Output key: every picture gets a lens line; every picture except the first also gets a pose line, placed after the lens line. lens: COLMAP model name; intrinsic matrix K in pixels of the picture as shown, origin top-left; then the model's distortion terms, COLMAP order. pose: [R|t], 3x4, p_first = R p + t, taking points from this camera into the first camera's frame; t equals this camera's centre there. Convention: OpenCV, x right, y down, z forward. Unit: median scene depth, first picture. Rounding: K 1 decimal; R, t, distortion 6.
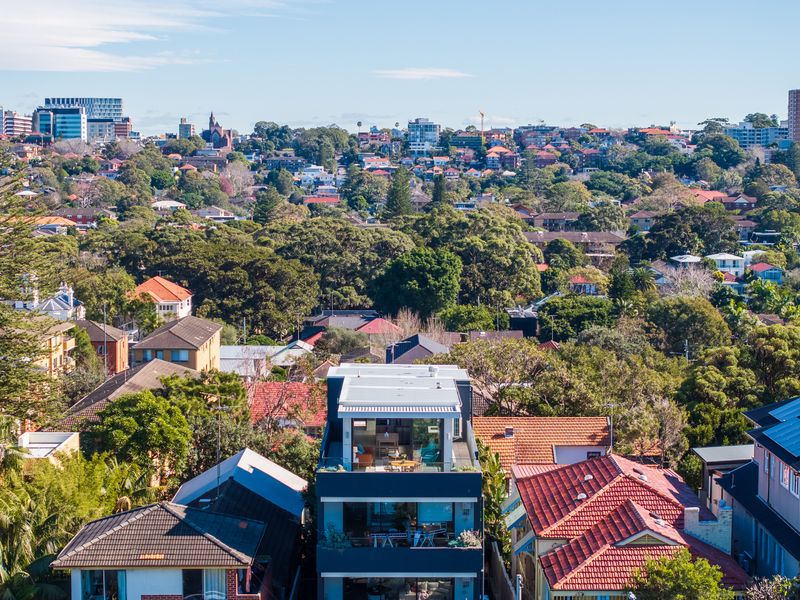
lens RADIAL K [[1828.7, 0, 400.0], [0, 1828.7, 300.0], [0, 0, 1]] dist [-0.133649, 0.823088]
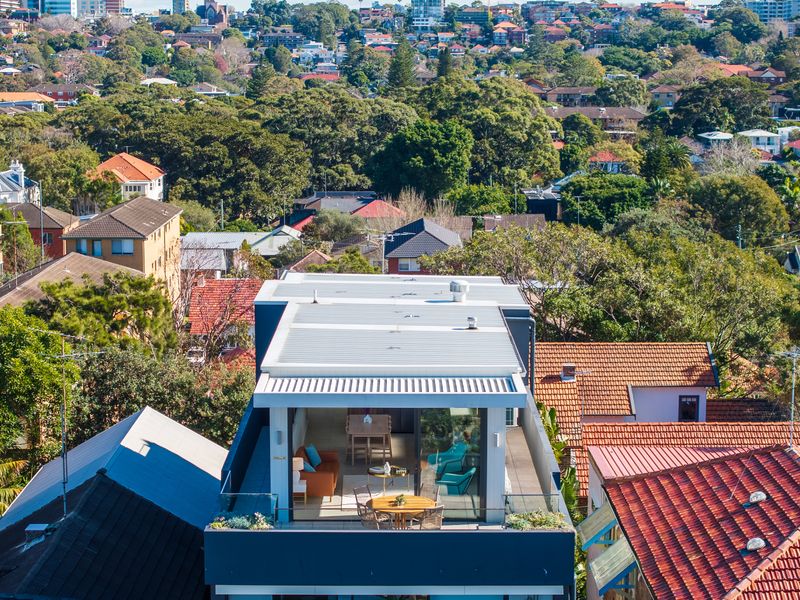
lens RADIAL K [[1828.7, 0, 400.0], [0, 1828.7, 300.0], [0, 0, 1]] dist [-0.133649, 0.823088]
pose [[0.999997, -0.001287, -0.002046, 0.000580], [0.001414, 0.997980, 0.063517, 0.001843], [0.001961, -0.063519, 0.997979, 0.106544]]
